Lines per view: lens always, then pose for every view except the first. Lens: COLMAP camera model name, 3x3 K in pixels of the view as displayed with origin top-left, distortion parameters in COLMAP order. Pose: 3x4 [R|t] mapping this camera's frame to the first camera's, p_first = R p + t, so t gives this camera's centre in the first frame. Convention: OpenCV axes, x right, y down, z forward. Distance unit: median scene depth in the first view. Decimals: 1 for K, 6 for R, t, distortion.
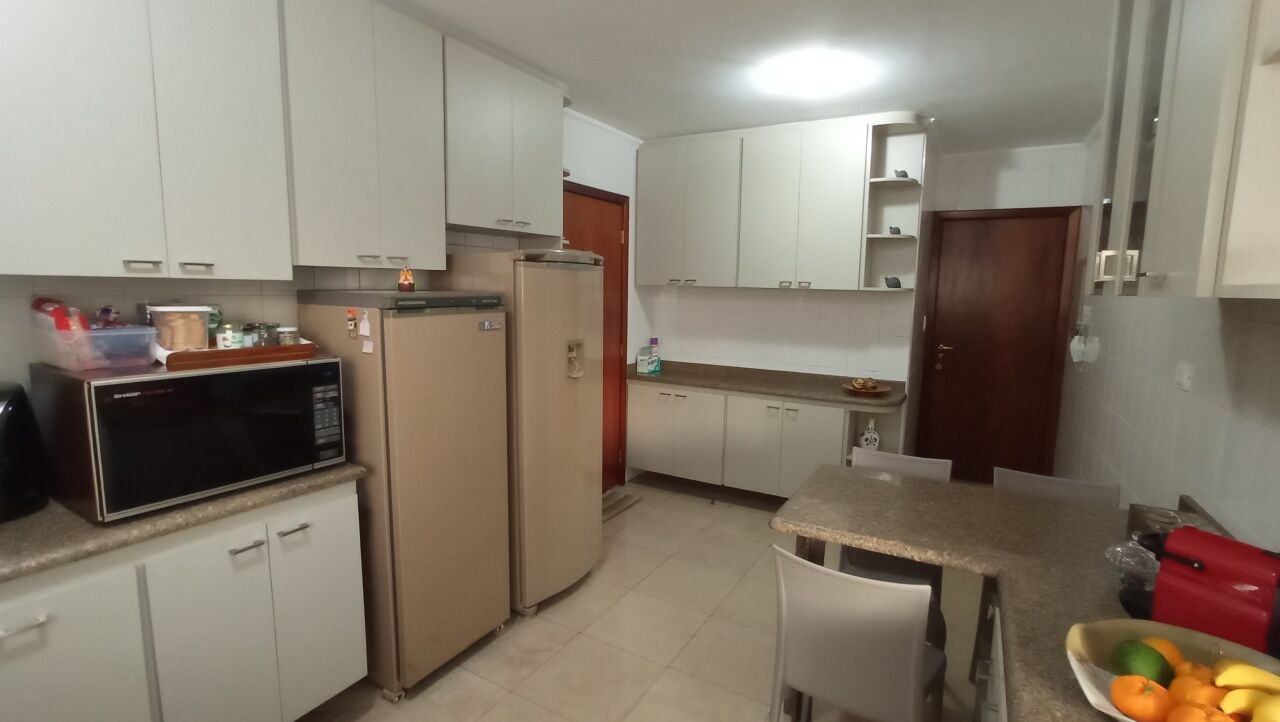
lens RADIAL K [[584.0, 0, 647.8], [0, 584.0, 364.1], [0, 0, 1]] dist [-0.017791, 0.007238]
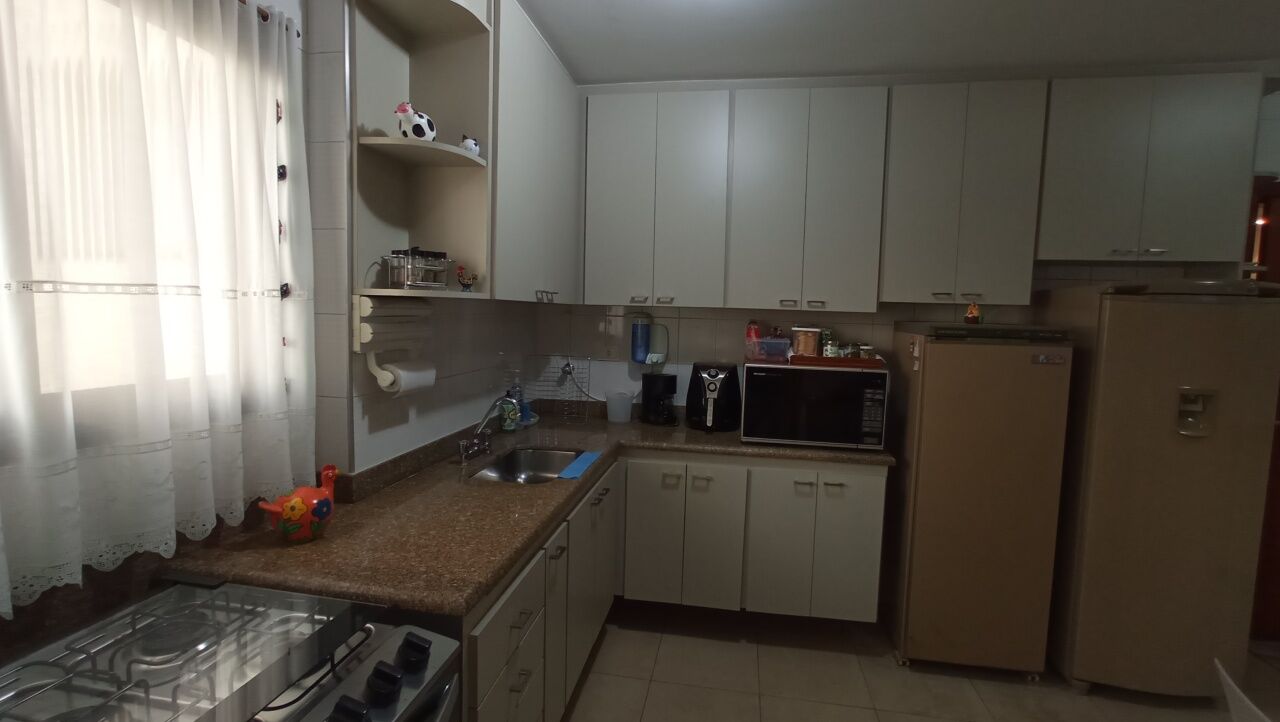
lens RADIAL K [[584.0, 0, 650.8], [0, 584.0, 361.6], [0, 0, 1]] dist [-0.017791, 0.007238]
pose [[0.349237, 0.075785, -0.933965, 0.524771], [-0.145487, 0.989022, 0.025850, 0.013361], [0.925671, 0.126852, 0.356429, 0.026183]]
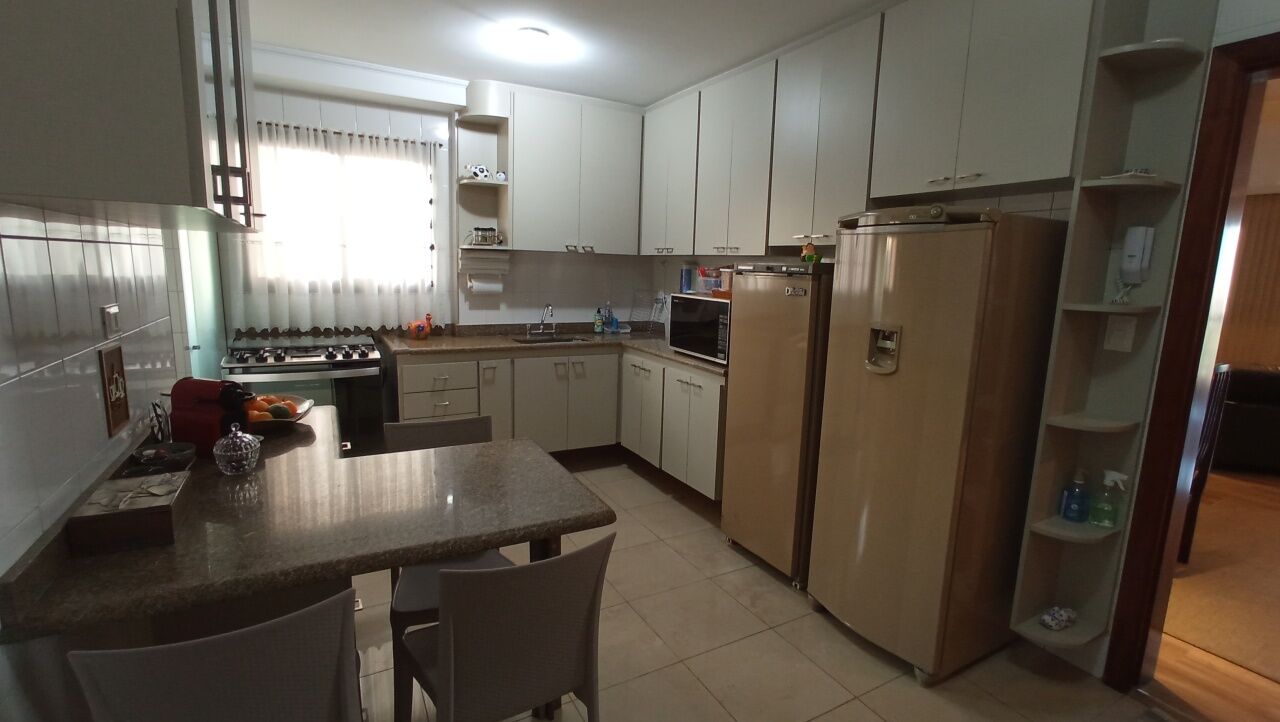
lens RADIAL K [[584.0, 0, 641.9], [0, 584.0, 348.8], [0, 0, 1]] dist [-0.017791, 0.007238]
pose [[-0.522985, 0.090747, -0.847498, 1.028139], [-0.150107, 0.968969, 0.196384, -0.168673], [0.839020, 0.229921, -0.493134, 1.664708]]
